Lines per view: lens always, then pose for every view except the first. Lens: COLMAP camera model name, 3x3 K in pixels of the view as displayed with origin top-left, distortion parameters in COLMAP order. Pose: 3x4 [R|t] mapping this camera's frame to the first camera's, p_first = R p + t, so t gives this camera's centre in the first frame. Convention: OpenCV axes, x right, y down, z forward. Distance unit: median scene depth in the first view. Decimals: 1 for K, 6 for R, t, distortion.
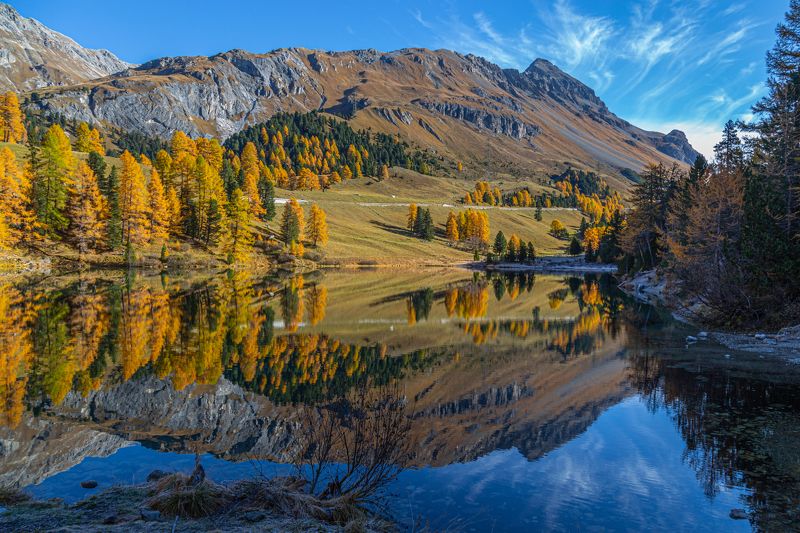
lens RADIAL K [[597.0, 0, 400.2], [0, 597.0, 306.1], [0, 0, 1]] dist [0.002112, 0.009735]
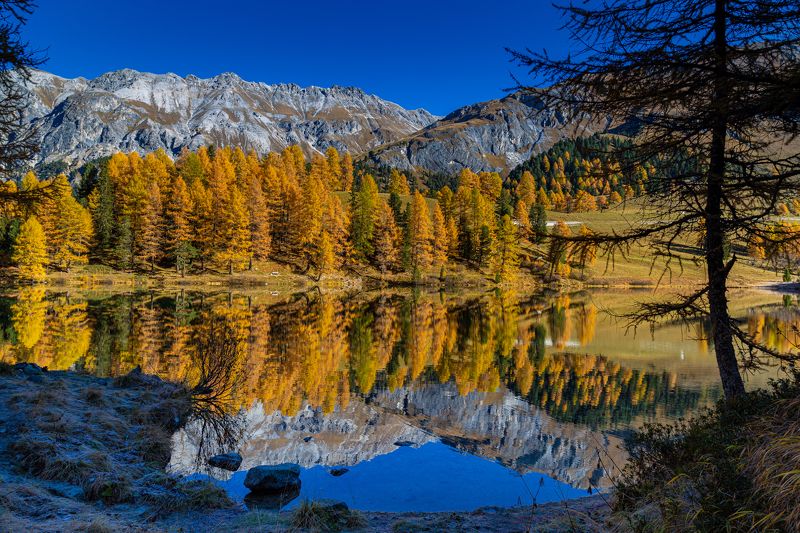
lens RADIAL K [[597.0, 0, 400.2], [0, 597.0, 306.1], [0, 0, 1]] dist [0.002112, 0.009735]
pose [[0.821290, 0.024133, -0.570000, 0.183143], [-0.050168, 0.998290, -0.030020, 0.012885], [0.568300, 0.053251, 0.821096, -0.002877]]
